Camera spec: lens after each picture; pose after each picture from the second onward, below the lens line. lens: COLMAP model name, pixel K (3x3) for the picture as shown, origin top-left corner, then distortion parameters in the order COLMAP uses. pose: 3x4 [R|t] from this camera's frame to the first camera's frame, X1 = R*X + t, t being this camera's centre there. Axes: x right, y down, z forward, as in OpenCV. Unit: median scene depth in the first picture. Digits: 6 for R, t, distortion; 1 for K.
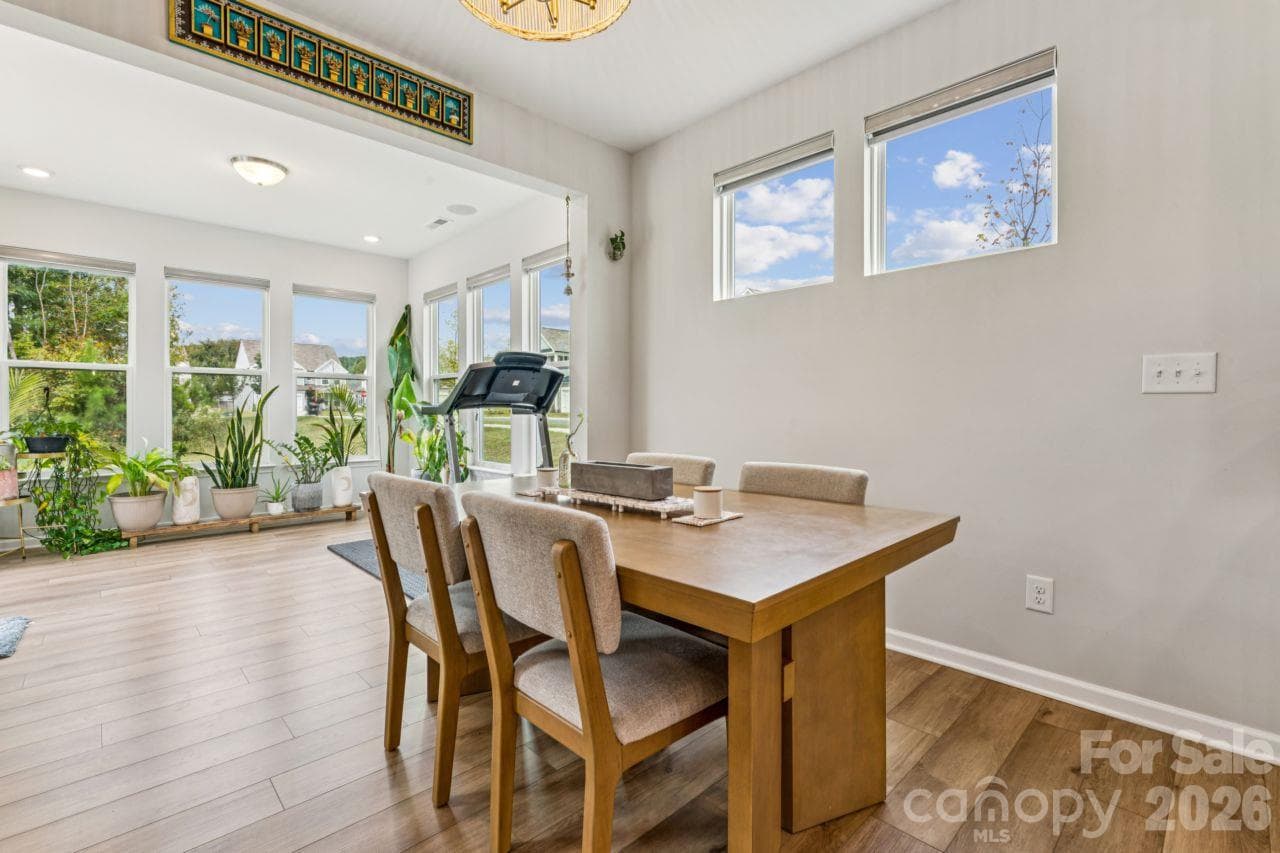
lens RADIAL K [[571.7, 0, 648.5], [0, 571.7, 426.7], [0, 0, 1]] dist [-0.003079, -0.000159]
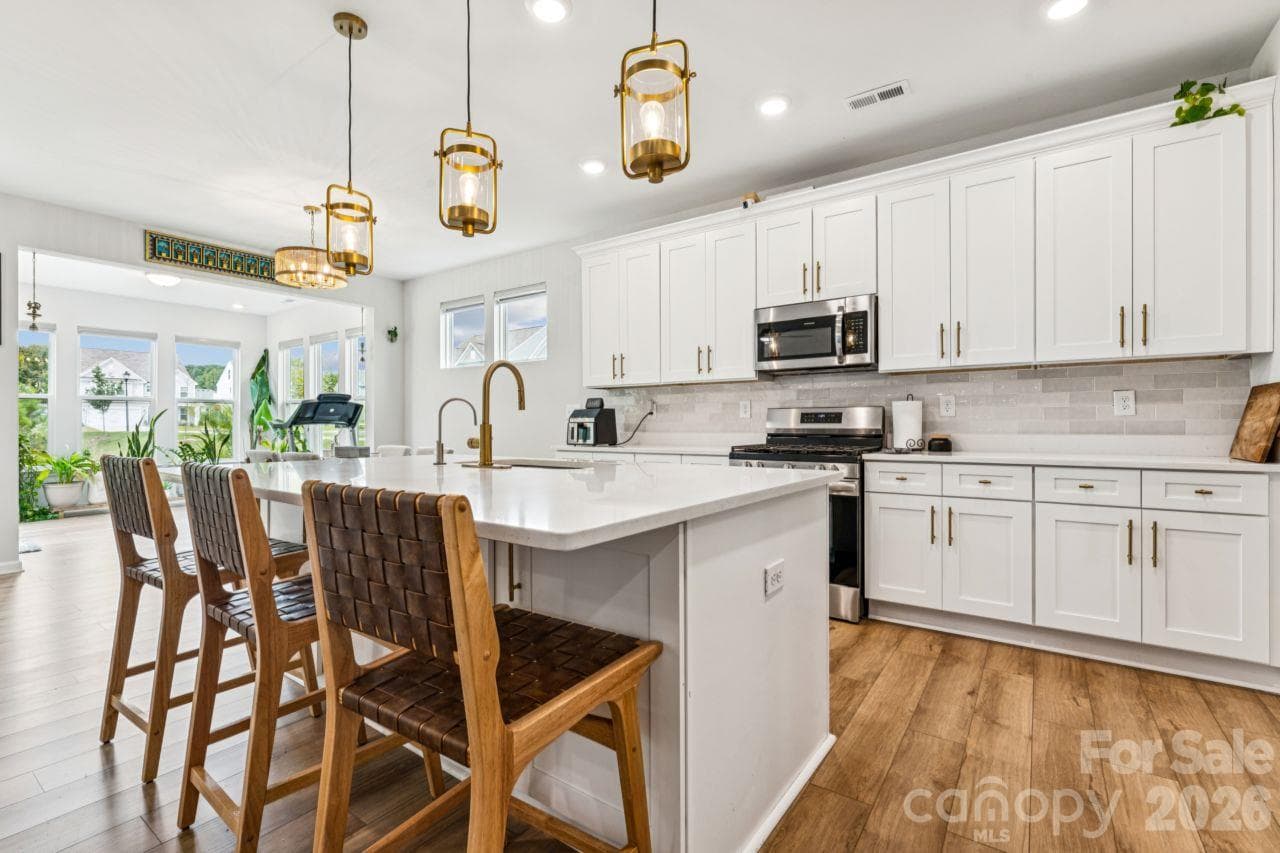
lens RADIAL K [[571.7, 0, 648.5], [0, 571.7, 426.7], [0, 0, 1]] dist [-0.003079, -0.000159]
pose [[0.982347, -0.004469, 0.187015, 0.331619], [0.008565, 0.999741, -0.021099, 0.016736], [-0.186872, 0.022329, 0.982130, -0.763156]]
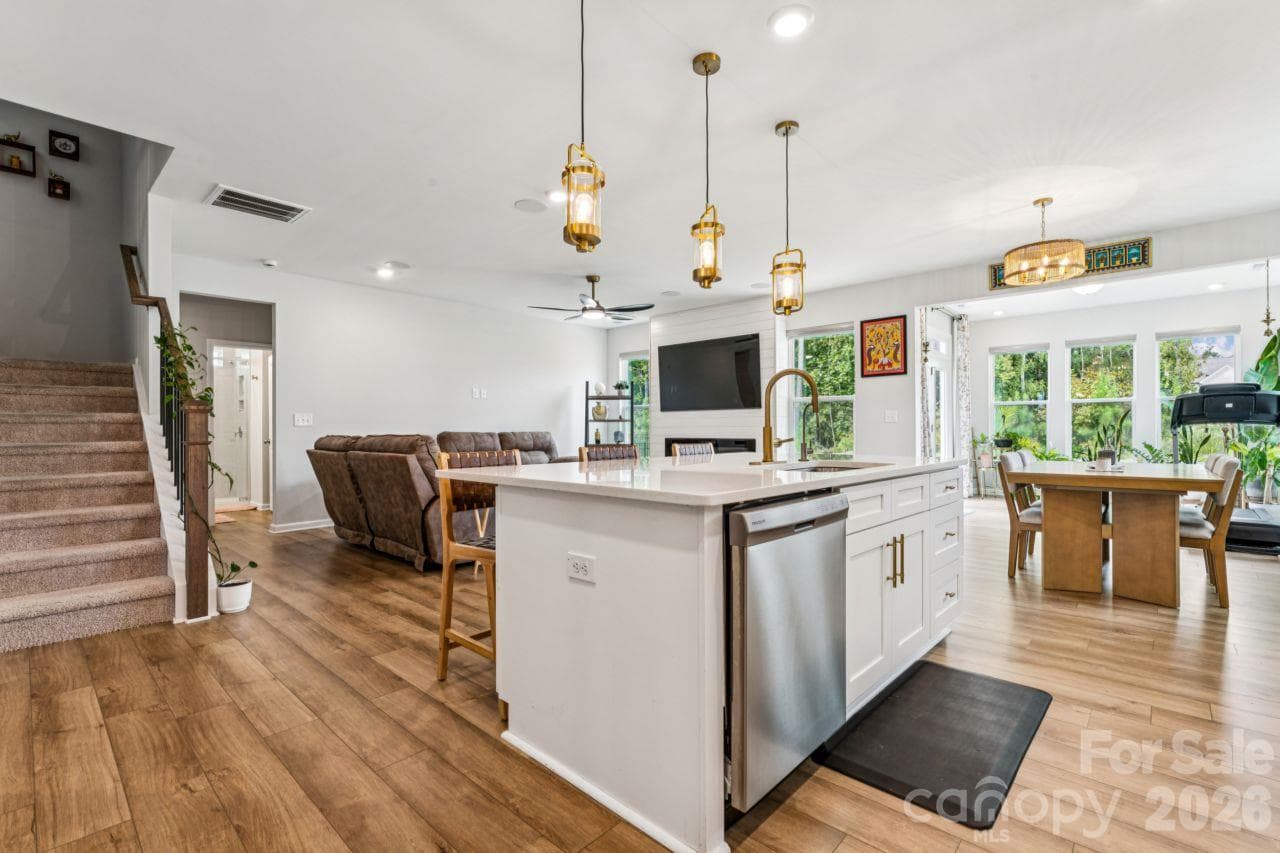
lens RADIAL K [[571.7, 0, 648.5], [0, 571.7, 426.7], [0, 0, 1]] dist [-0.003079, -0.000159]
pose [[0.057662, -0.007341, -0.998309, 0.884215], [-0.017001, 0.999821, -0.008334, 0.011684], [0.998191, 0.017453, 0.057527, -0.392089]]
